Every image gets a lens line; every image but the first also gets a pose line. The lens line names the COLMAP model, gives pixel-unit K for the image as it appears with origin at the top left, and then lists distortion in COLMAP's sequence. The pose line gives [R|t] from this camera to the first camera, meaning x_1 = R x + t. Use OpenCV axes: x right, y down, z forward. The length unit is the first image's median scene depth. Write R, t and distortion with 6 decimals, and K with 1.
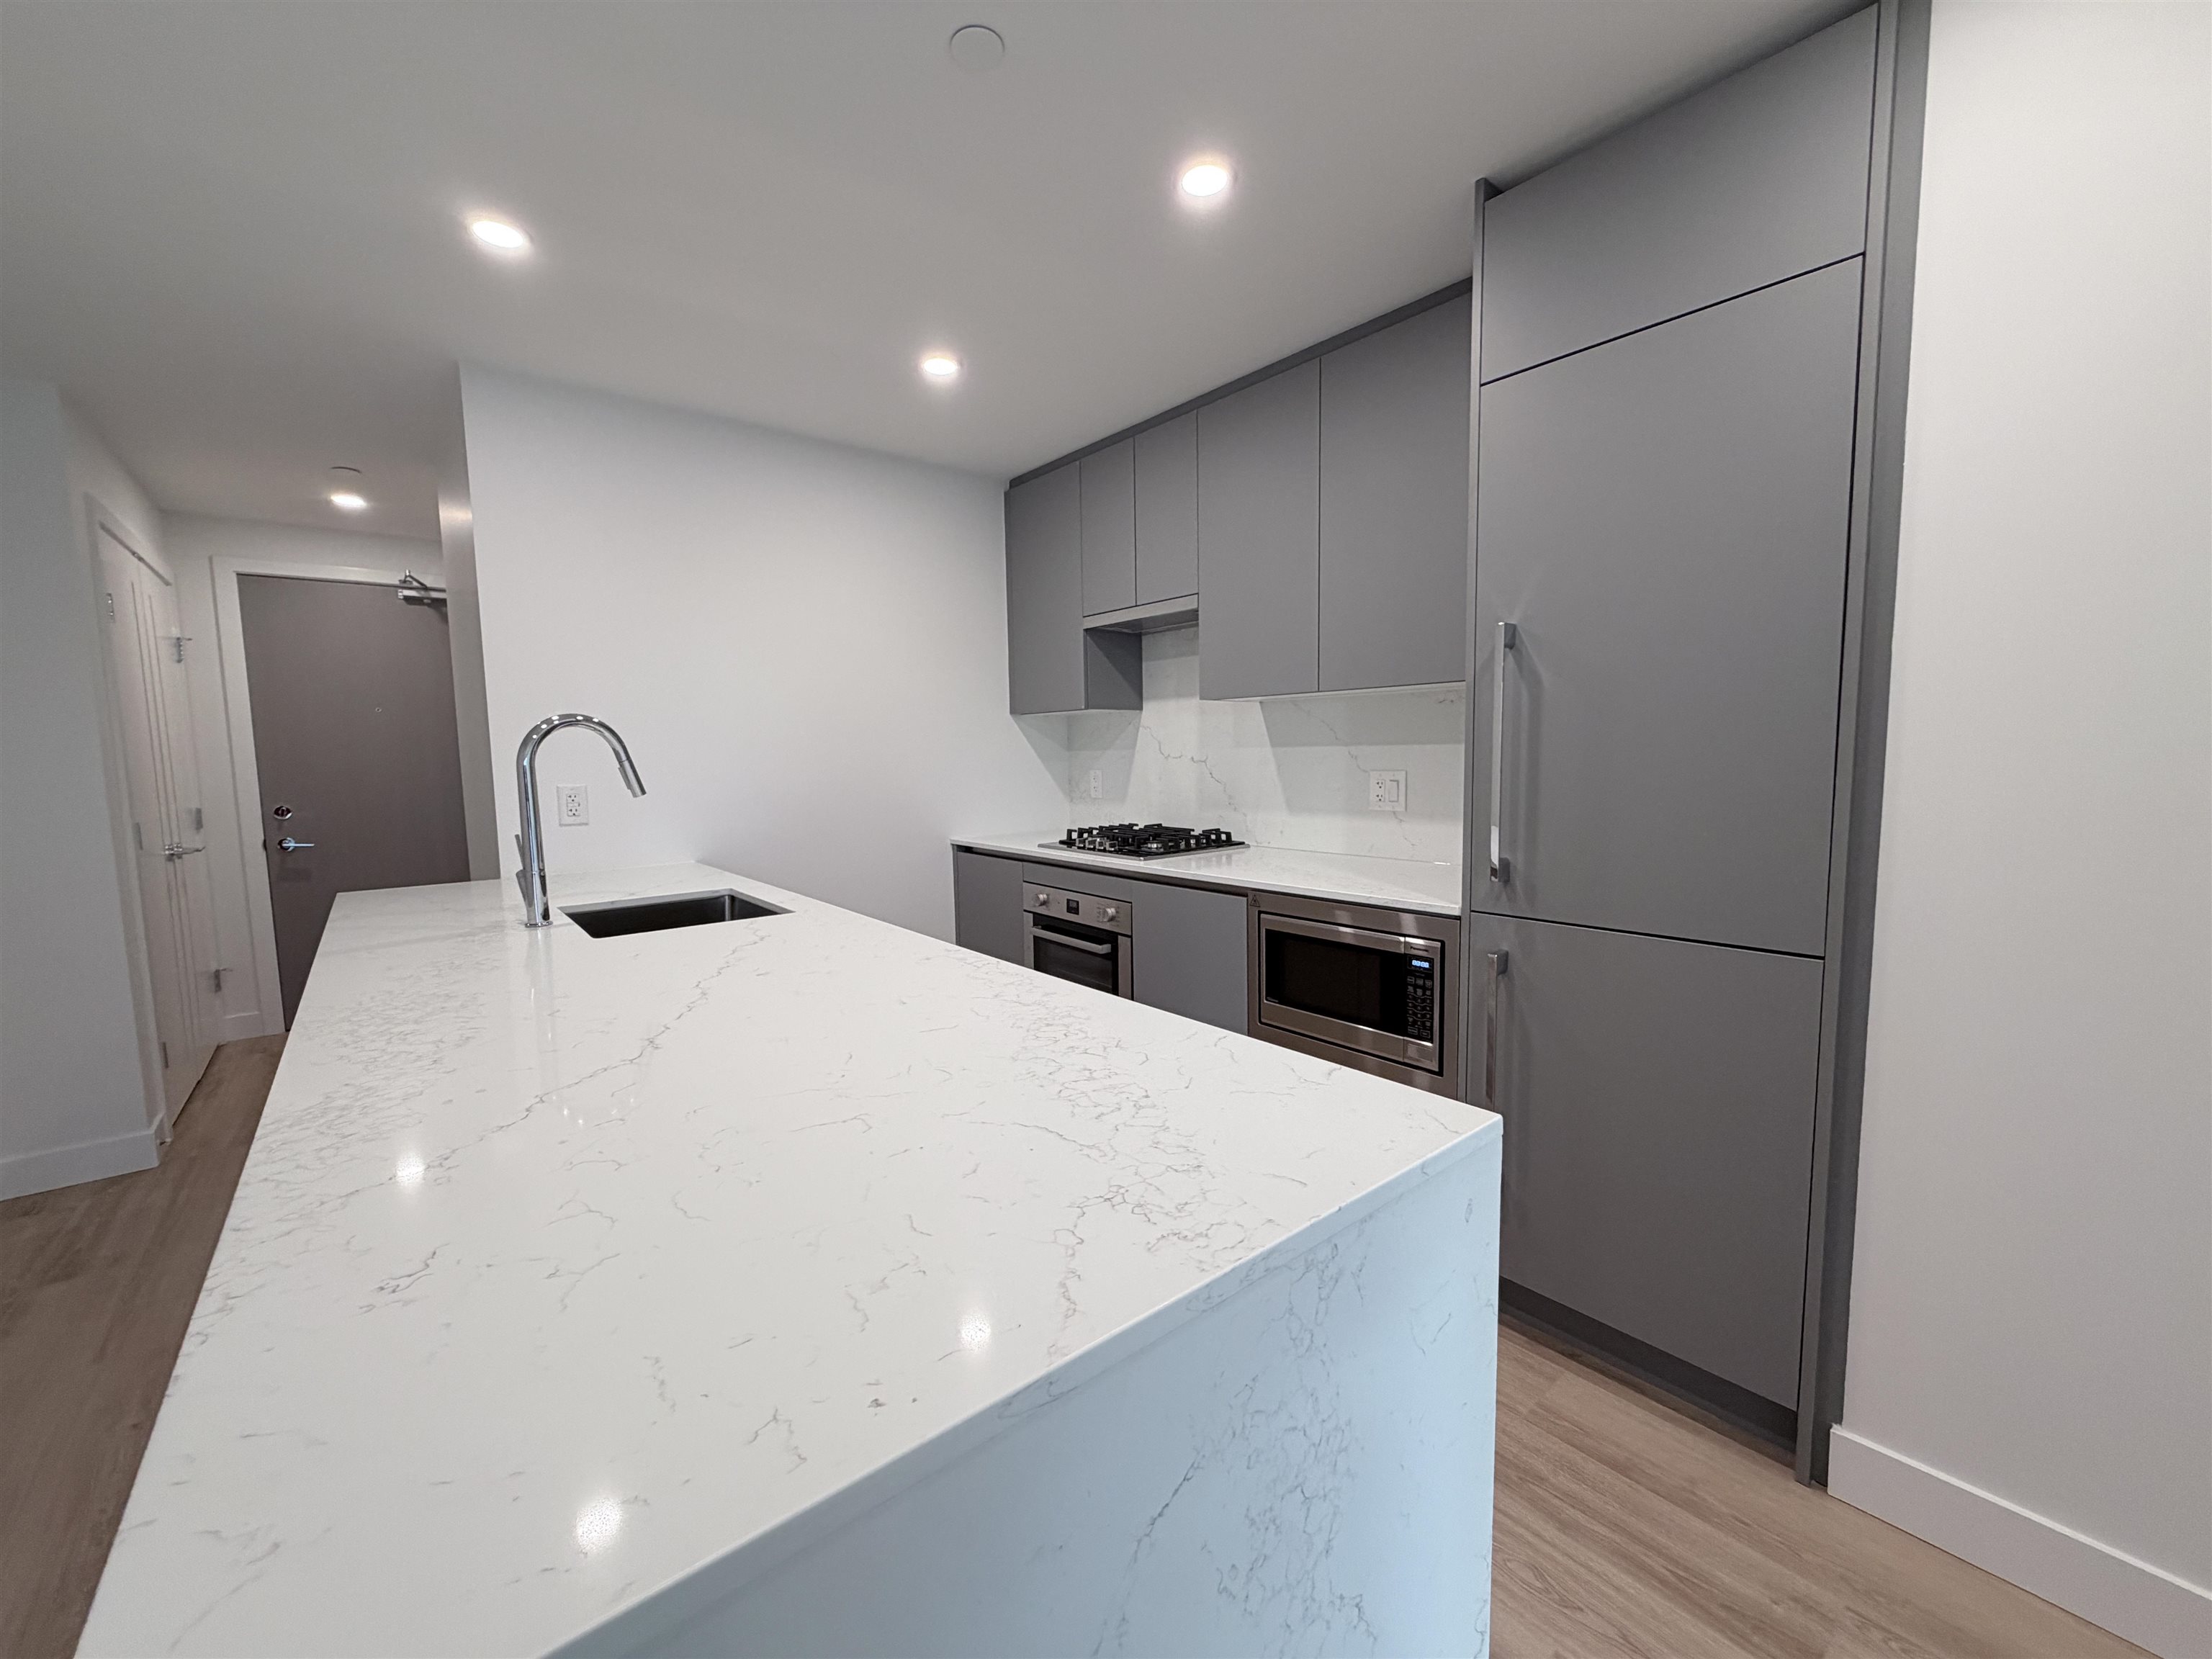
lens RADIAL K [[884.8, 0, 1095.0], [0, 884.8, 831.3], [0, 0, 1]] dist [0.001495, 0.000220]
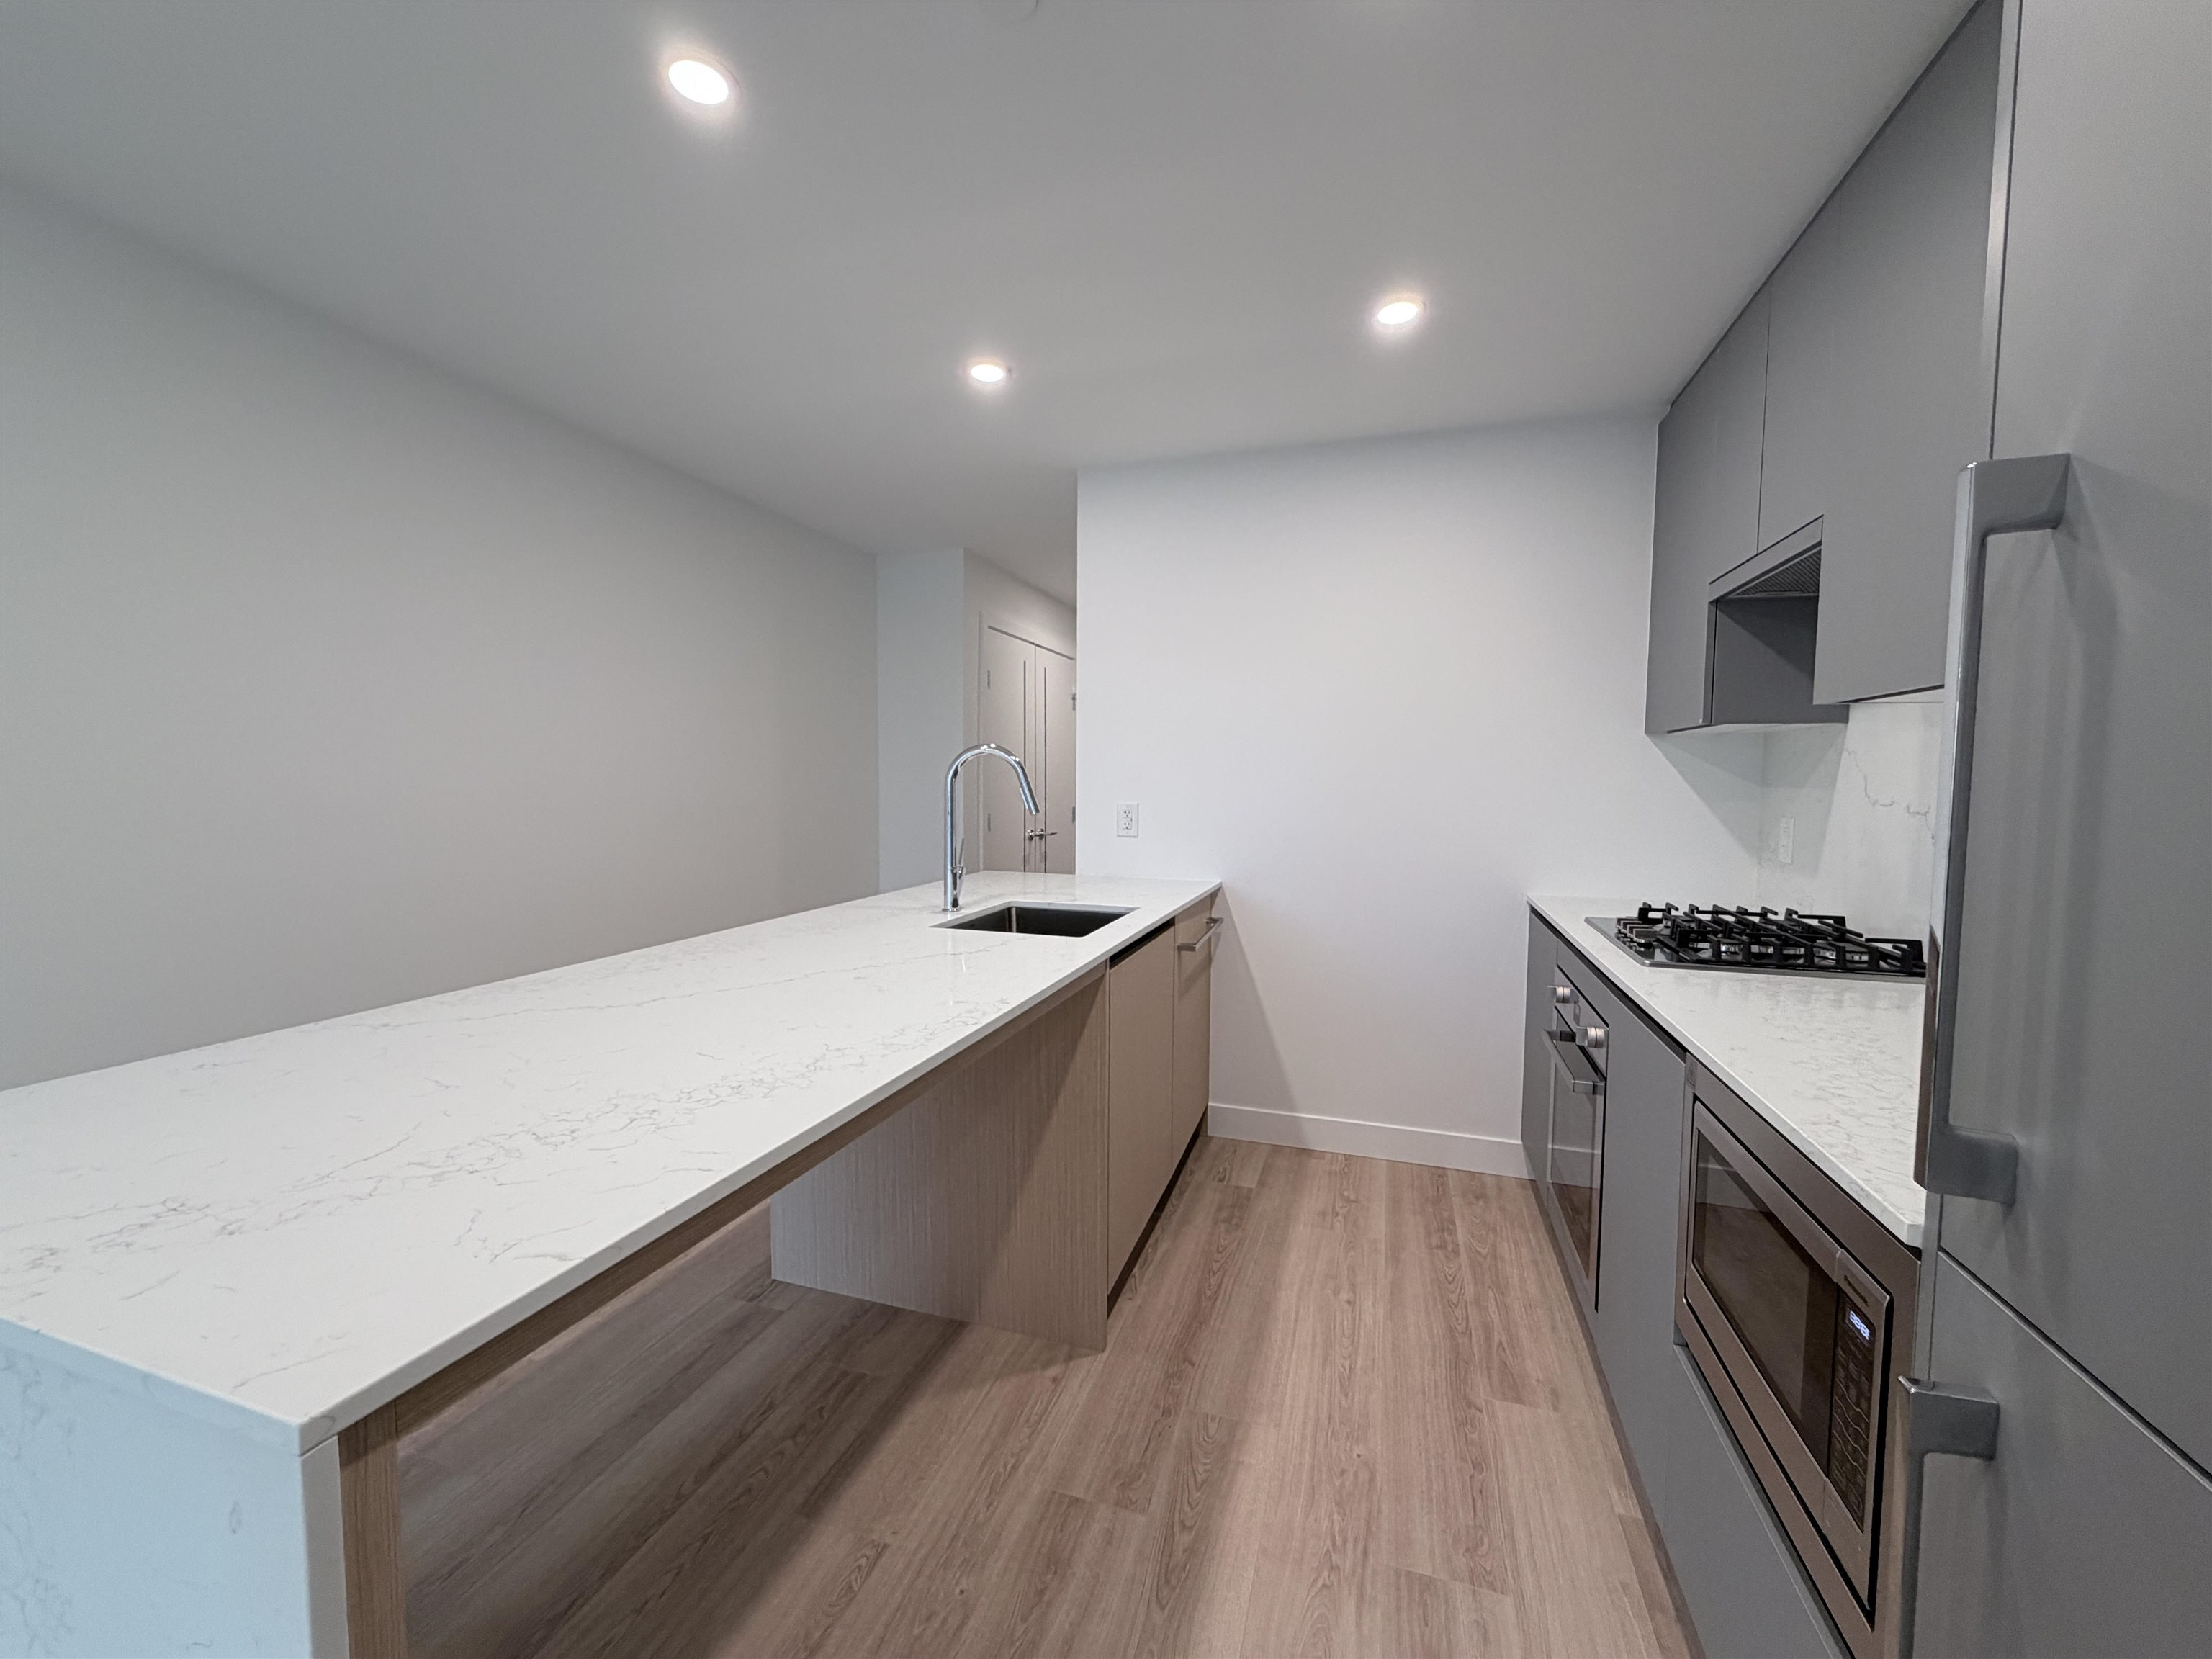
lens RADIAL K [[884.8, 0, 1095.0], [0, 884.8, 831.3], [0, 0, 1]] dist [0.001495, 0.000220]
pose [[0.531747, 0.073911, -0.843672, 0.333833], [-0.094148, 0.995169, 0.027844, -0.038219], [0.841654, 0.064624, 0.536137, 0.303808]]
